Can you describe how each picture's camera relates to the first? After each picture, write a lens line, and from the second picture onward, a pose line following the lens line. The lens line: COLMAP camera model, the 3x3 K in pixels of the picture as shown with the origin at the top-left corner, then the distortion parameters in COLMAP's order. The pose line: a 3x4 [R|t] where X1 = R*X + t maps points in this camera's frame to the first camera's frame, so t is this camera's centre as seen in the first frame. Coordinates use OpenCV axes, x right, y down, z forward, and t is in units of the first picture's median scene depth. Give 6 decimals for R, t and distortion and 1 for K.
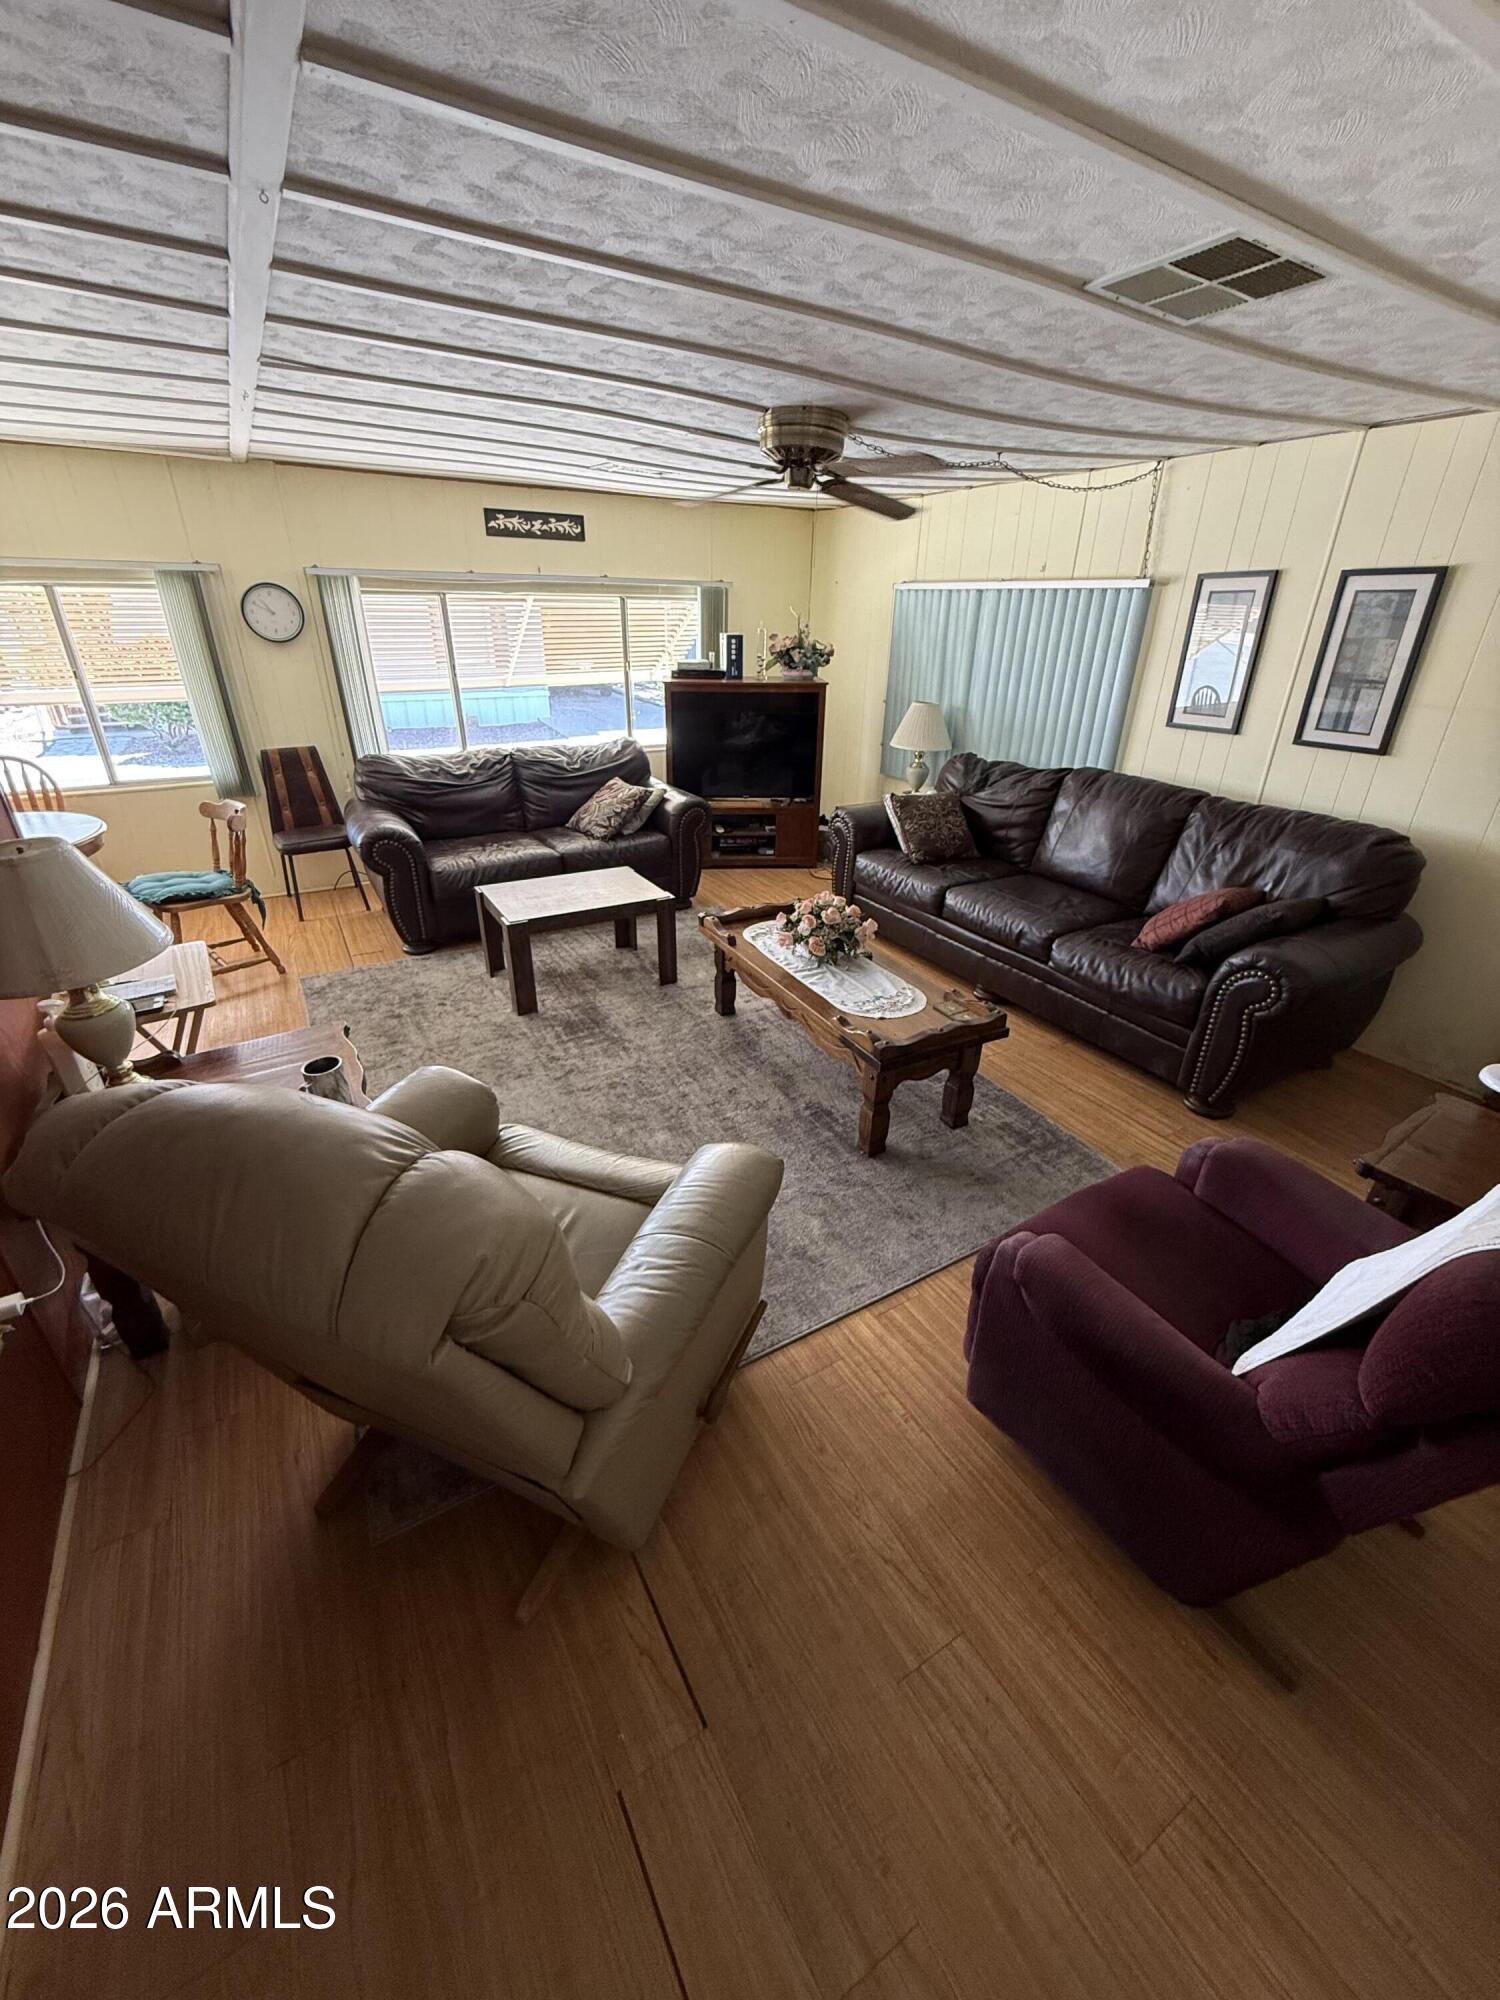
lens RADIAL K [[797.2, 0, 761.1], [0, 797.2, 994.1], [0, 0, 1]] dist [0.000046, -0.000216]
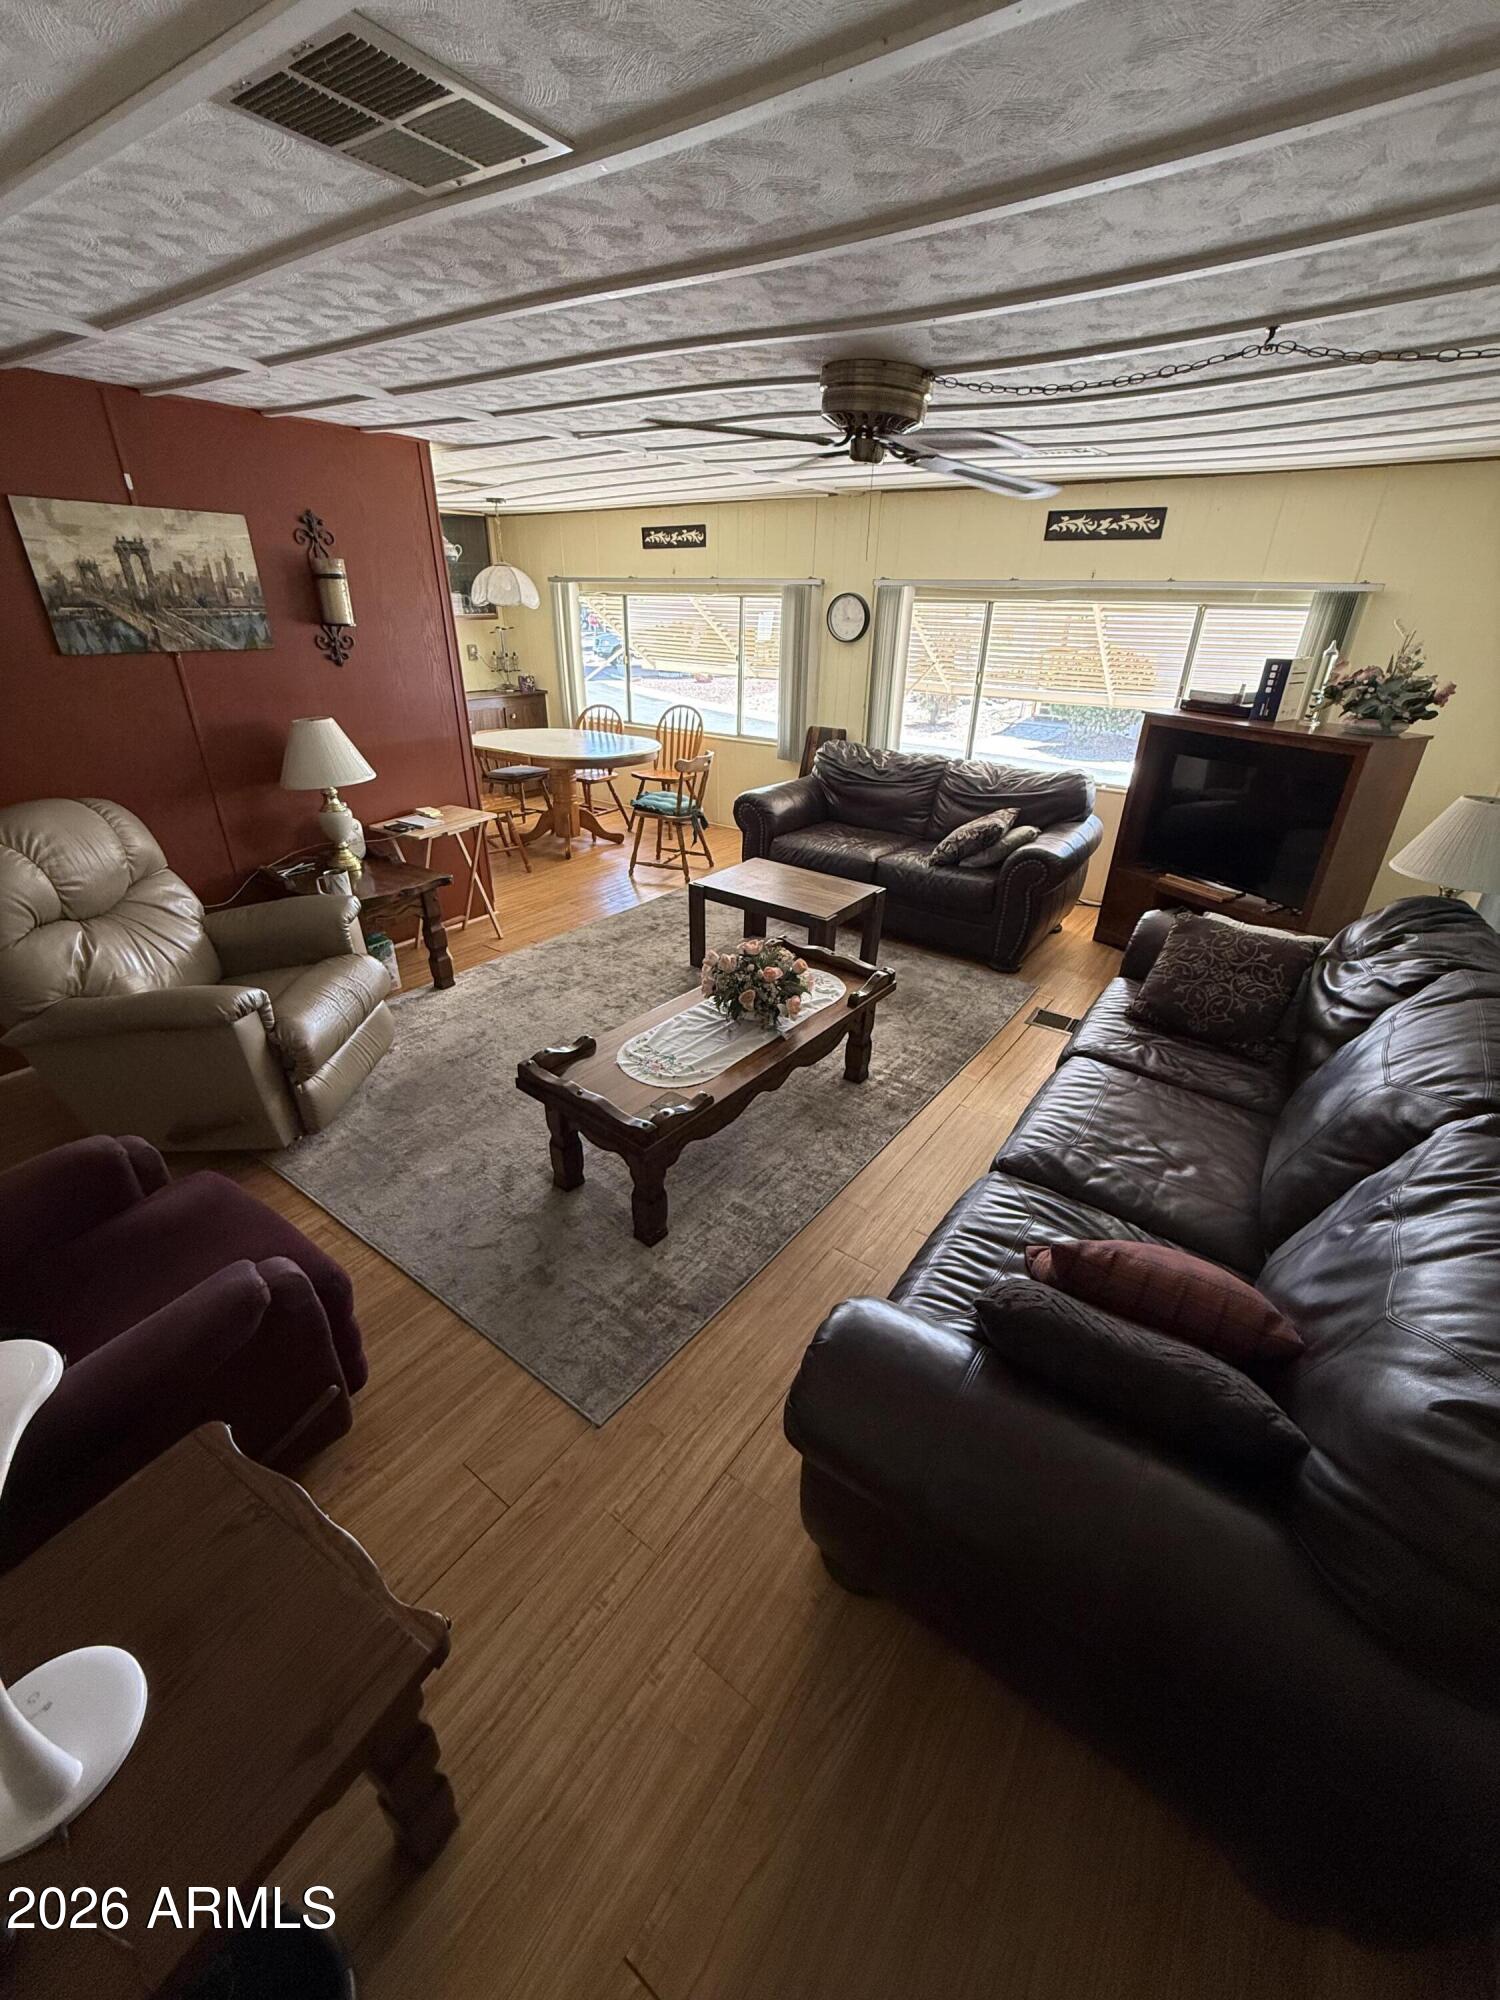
lens RADIAL K [[797.2, 0, 756.0], [0, 797.2, 996.8], [0, 0, 1]] dist [0.000046, -0.000216]
pose [[0.396978, 0.403468, -0.824392, 0.686441], [-0.413501, 0.880500, 0.231811, -0.232472], [0.819406, 0.248863, 0.516374, 0.483427]]
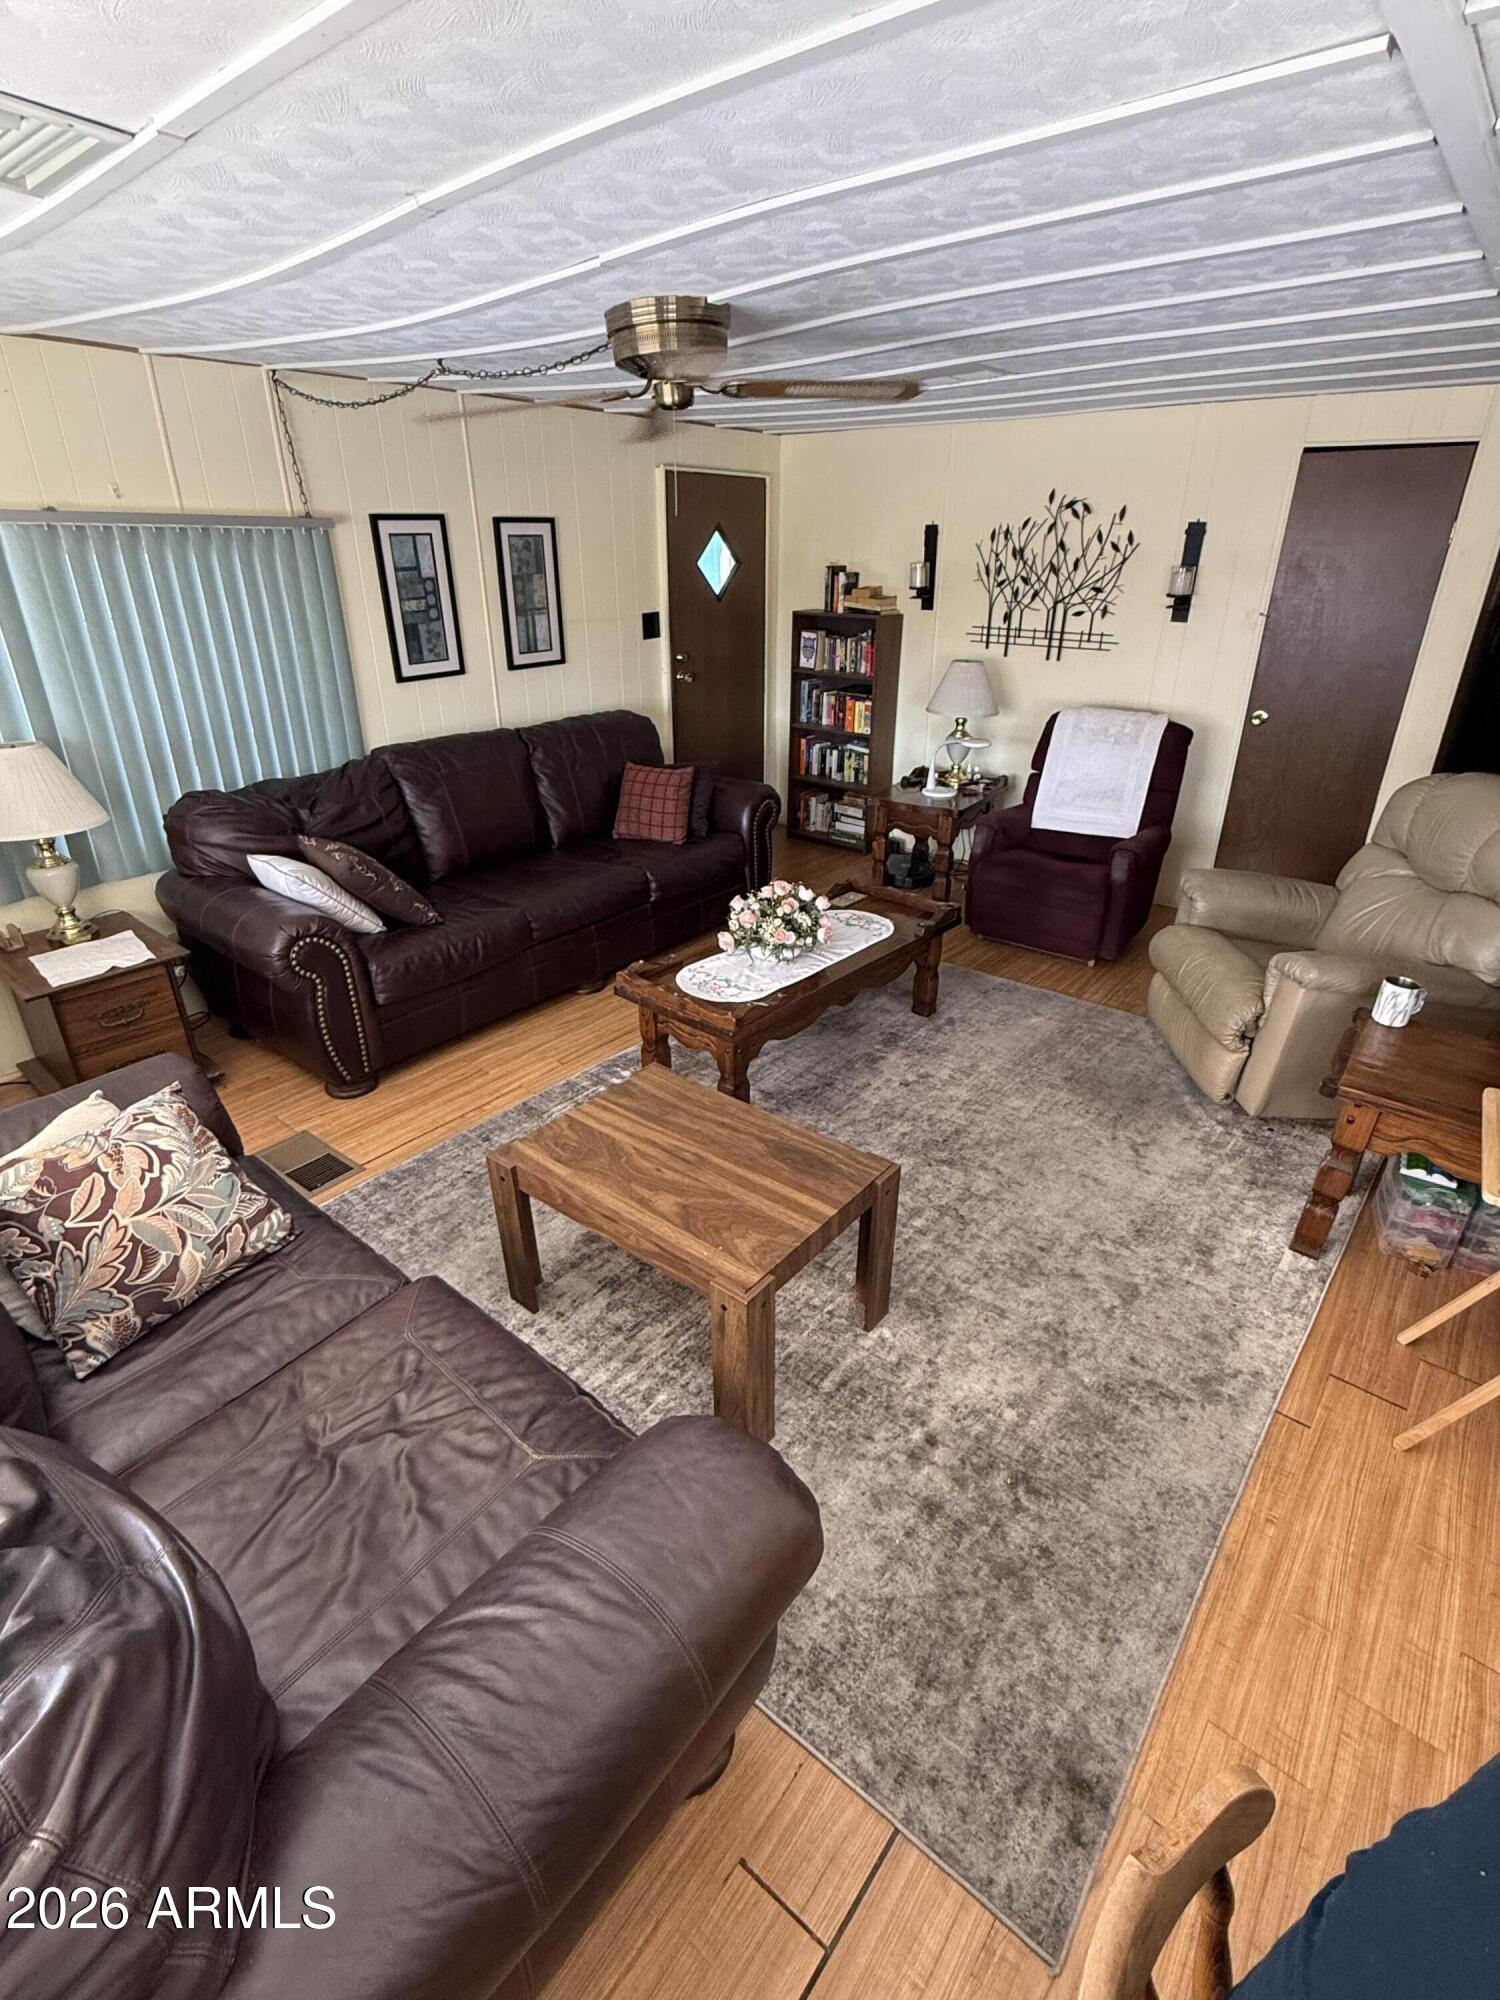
lens RADIAL K [[947.1, 0, 748.4], [0, 947.1, 997.4], [0, 0, 1]] dist [-0.002969, -0.000078]
pose [[-0.339085, -0.418727, 0.842430, -0.714193], [0.404859, 0.743364, 0.532446, -0.510468], [-0.849182, 0.521610, -0.082538, 0.997603]]
